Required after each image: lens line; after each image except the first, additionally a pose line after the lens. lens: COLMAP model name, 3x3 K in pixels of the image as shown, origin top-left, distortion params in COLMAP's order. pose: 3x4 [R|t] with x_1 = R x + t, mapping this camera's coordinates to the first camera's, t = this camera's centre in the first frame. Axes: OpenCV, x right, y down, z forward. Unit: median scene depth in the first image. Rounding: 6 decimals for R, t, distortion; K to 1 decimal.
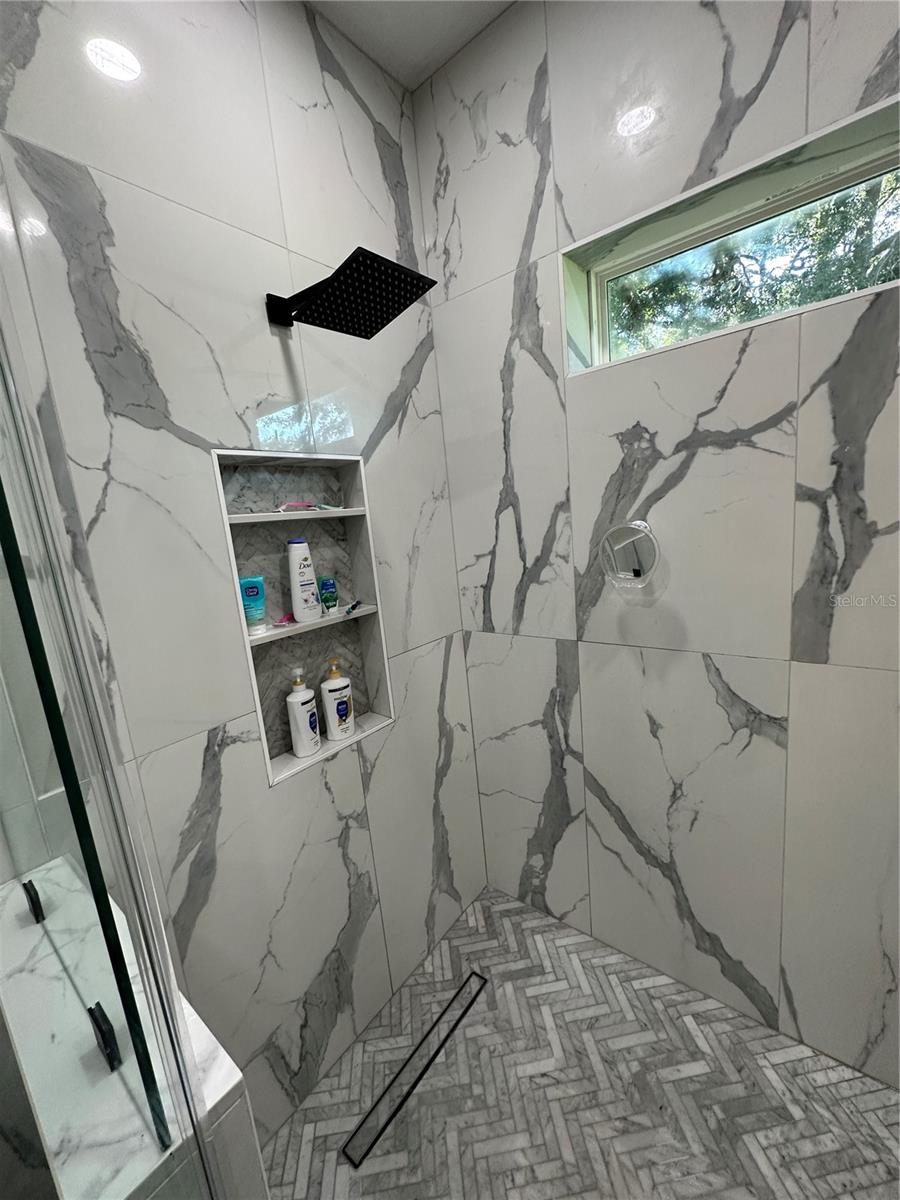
lens RADIAL K [[478.7, 0, 447.8], [0, 478.7, 600.6], [0, 0, 1]] dist [-0.003053, 0.000428]
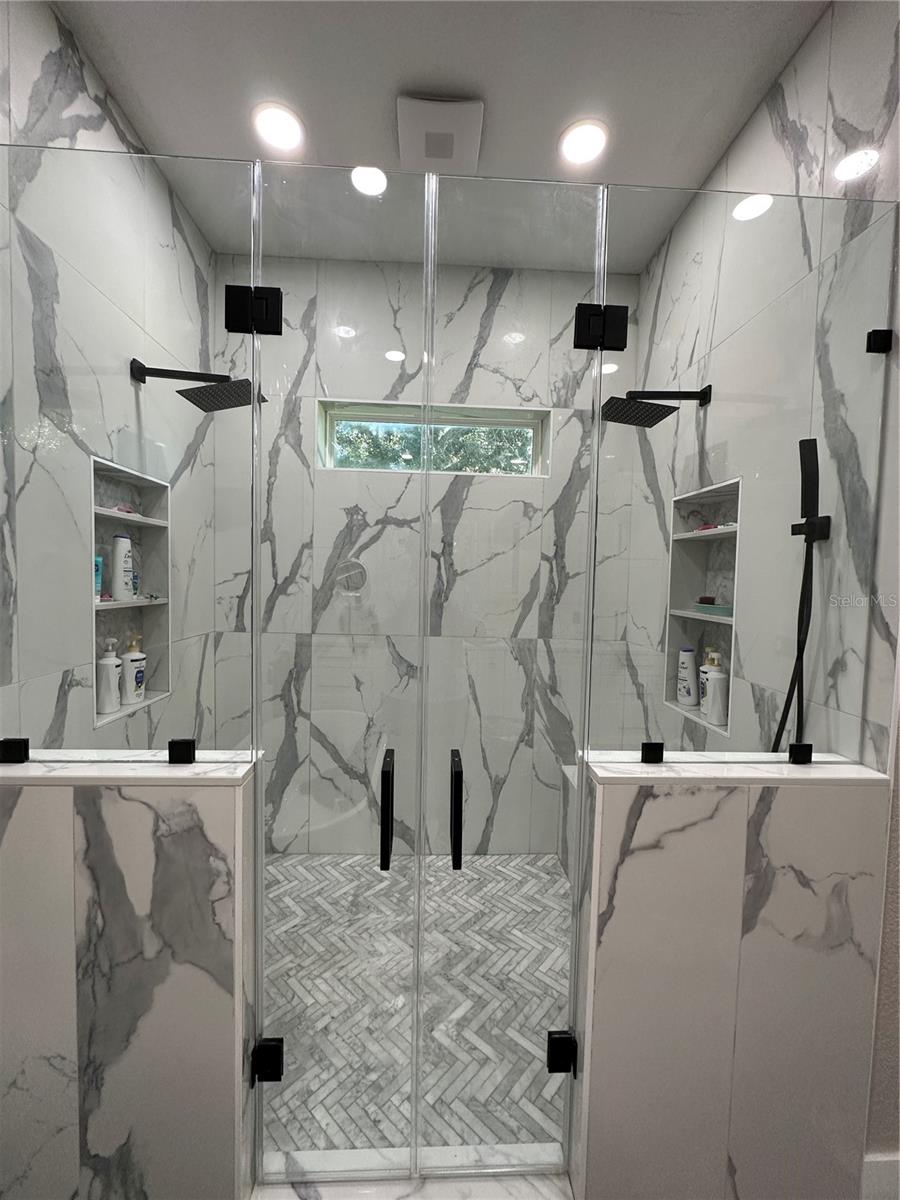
lens RADIAL K [[478.7, 0, 449.4], [0, 478.7, 599.5], [0, 0, 1]] dist [-0.003053, 0.000428]
pose [[0.737279, 0.083965, 0.670351, -0.507876], [0.018188, 0.989420, -0.143934, 0.237818], [-0.675344, 0.118312, 0.727951, -0.484984]]
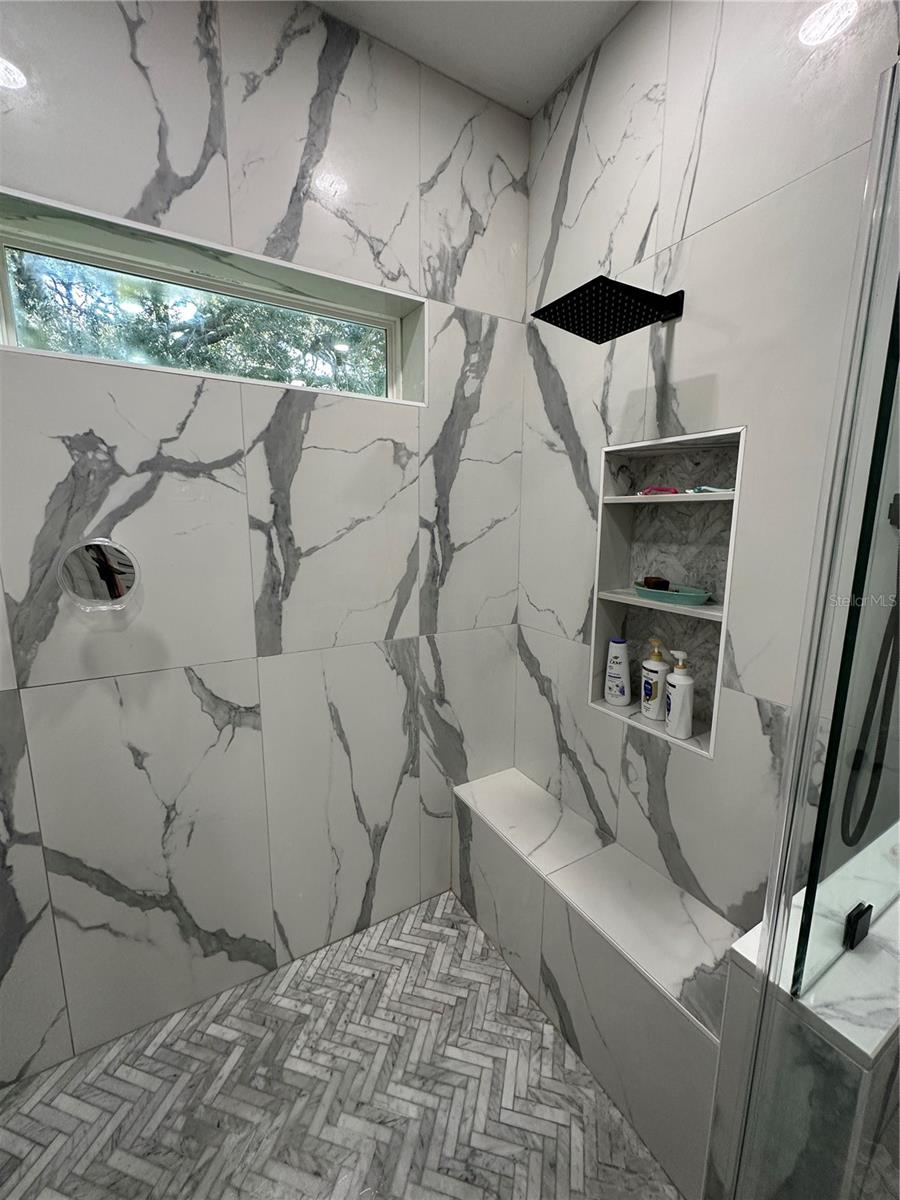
lens RADIAL K [[478.7, 0, 449.5], [0, 478.7, 599.8], [0, 0, 1]] dist [-0.003053, 0.000428]
pose [[0.345127, -0.061475, 0.936541, -0.235836], [0.122640, 0.992251, 0.019938, 0.013159], [-0.930509, 0.107976, 0.349992, 0.078341]]
